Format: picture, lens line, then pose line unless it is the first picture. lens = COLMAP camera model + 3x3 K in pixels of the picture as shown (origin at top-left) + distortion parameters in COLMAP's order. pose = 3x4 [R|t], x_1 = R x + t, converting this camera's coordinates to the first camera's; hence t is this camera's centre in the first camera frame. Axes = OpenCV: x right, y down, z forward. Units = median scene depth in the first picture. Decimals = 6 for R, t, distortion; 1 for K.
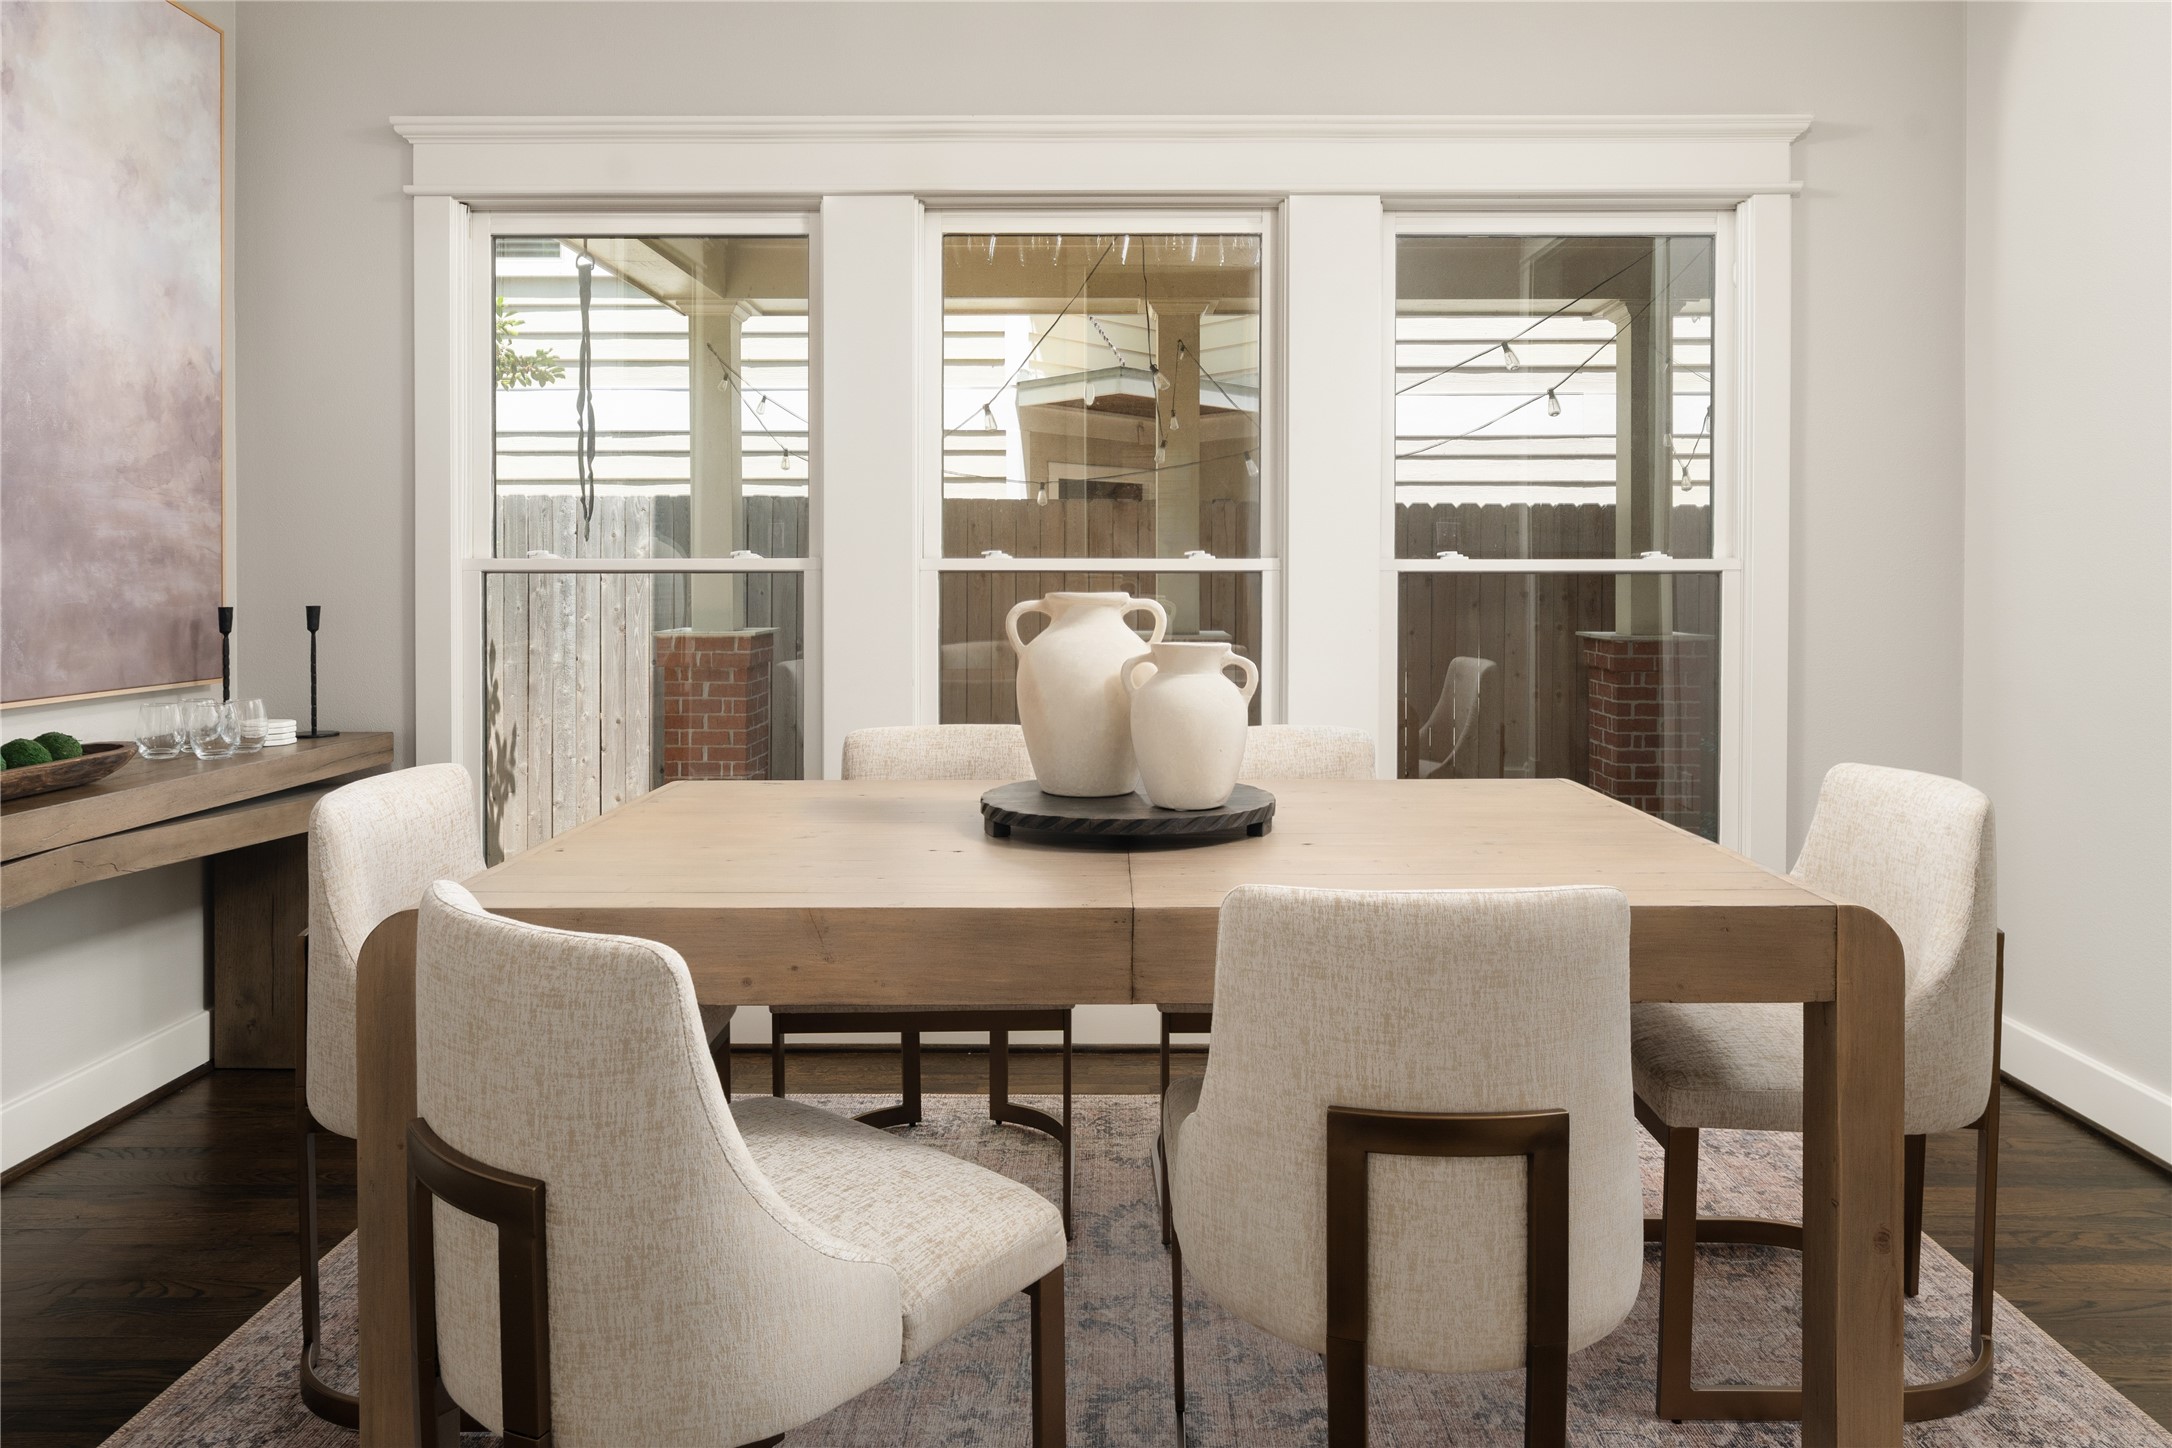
lens RADIAL K [[1403.8, 0, 1092.4], [0, 1403.8, 604.8], [0, 0, 1]] dist [0.006484, 0.001672]
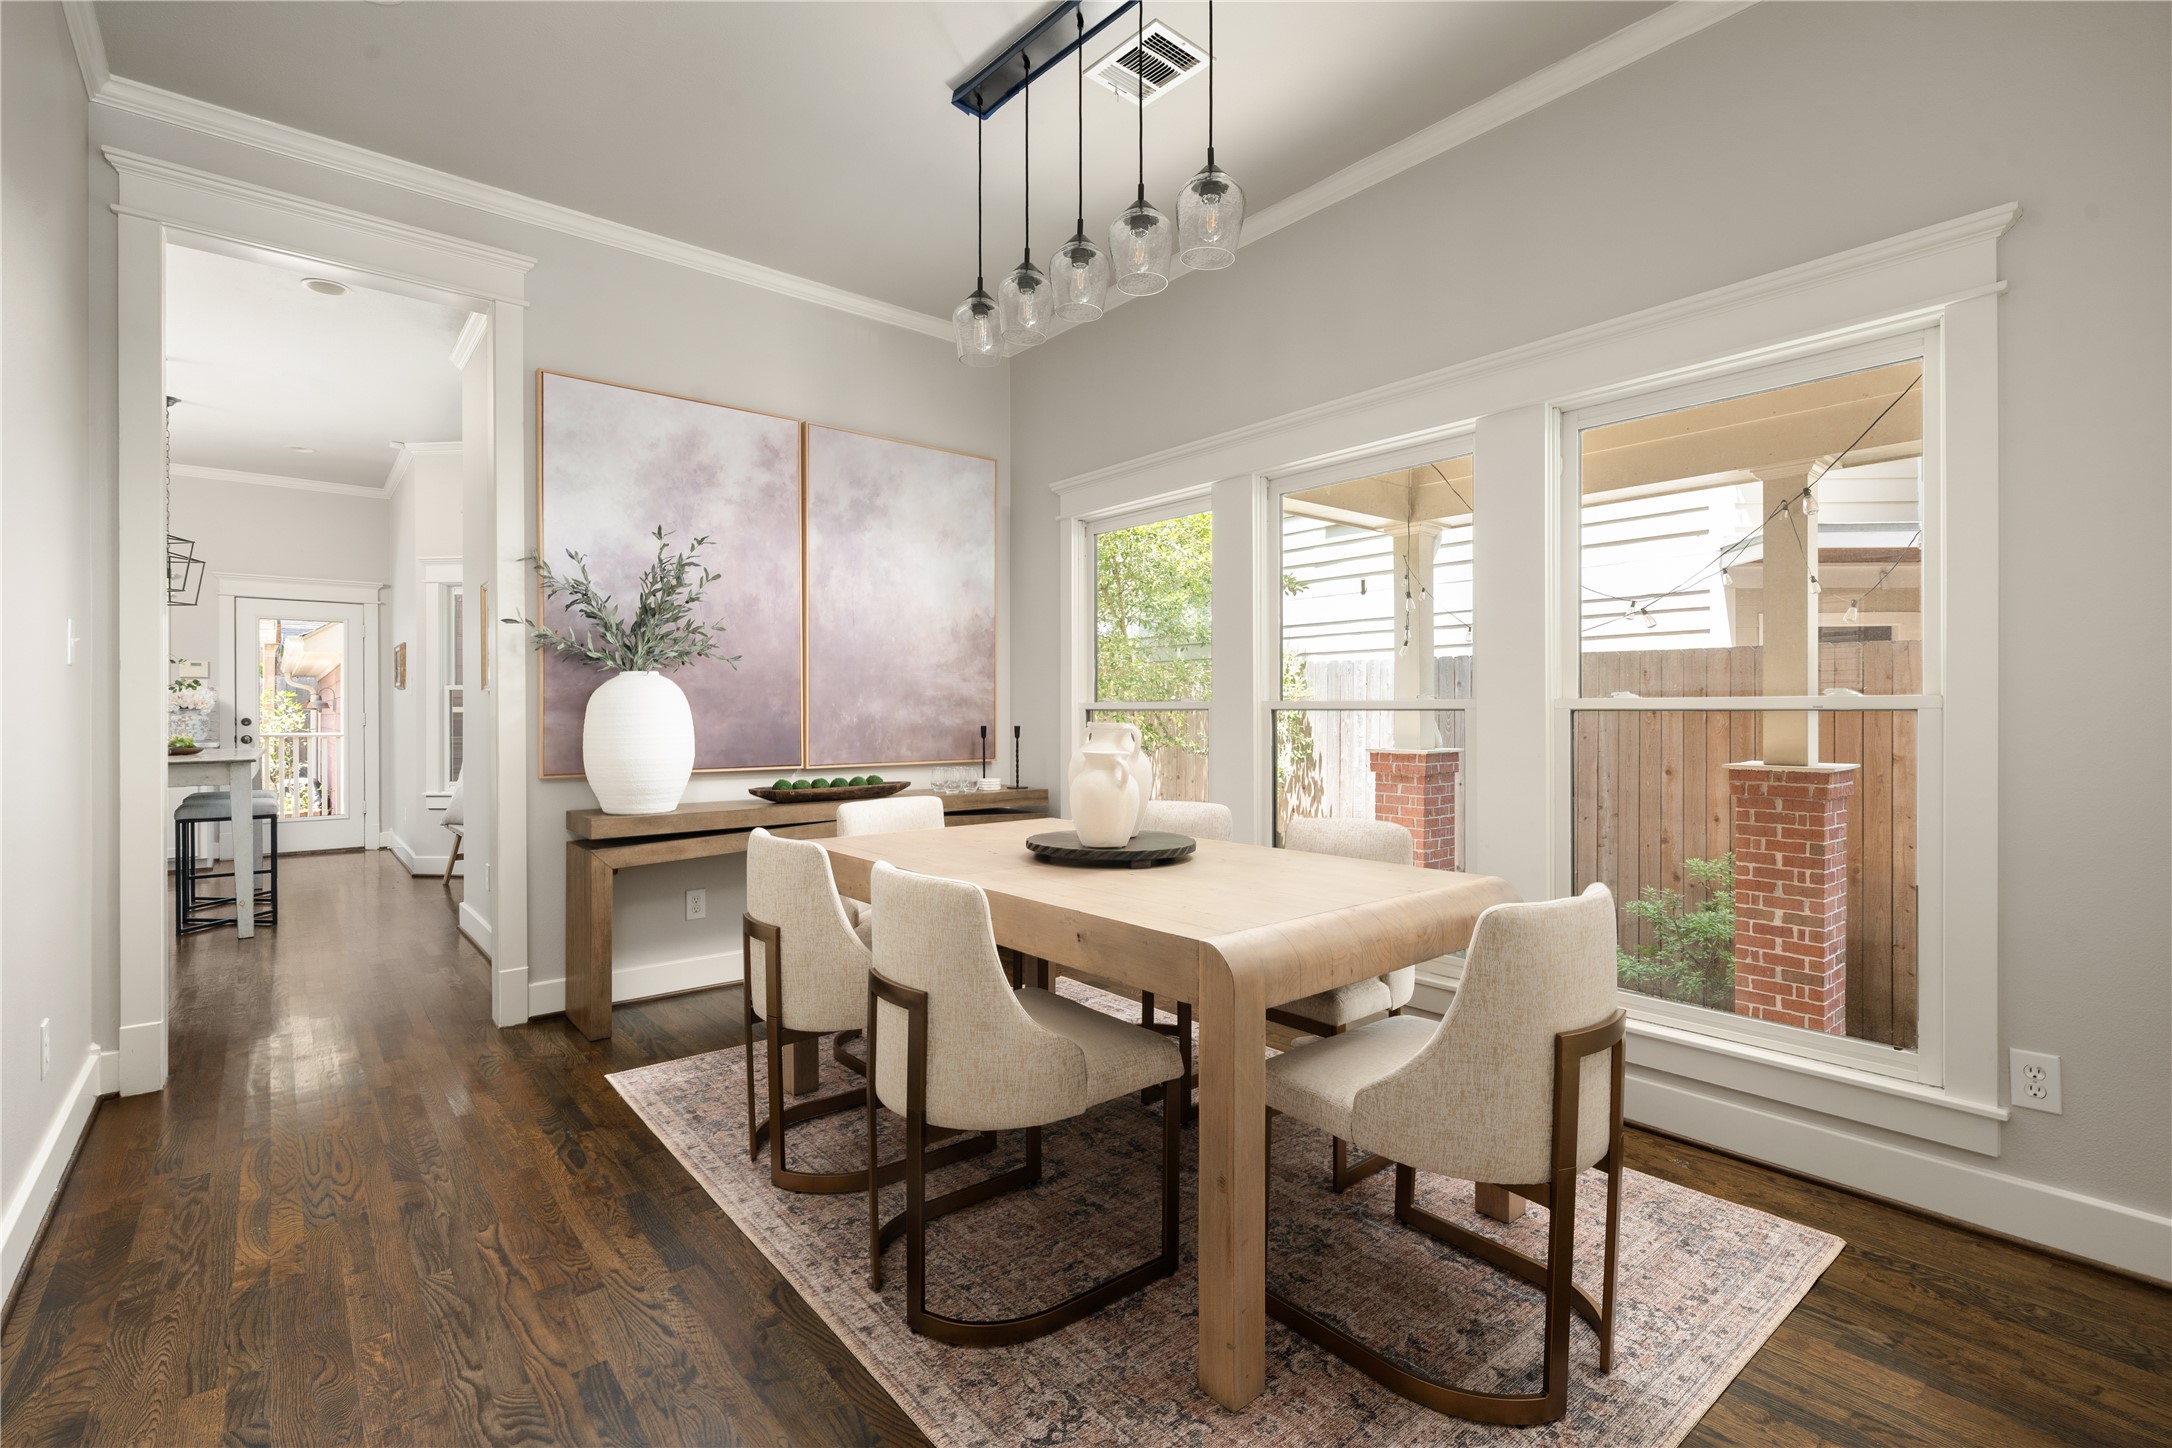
lens RADIAL K [[973.7, 0, 1053.9], [0, 973.7, 723.2], [0, 0, 1]] dist [0.001530, -0.000004]
pose [[0.635201, 0.009109, -0.772293, 0.603131], [-0.016440, 0.999863, -0.001728, -0.001903], [0.772172, 0.013794, 0.635264, 0.125510]]
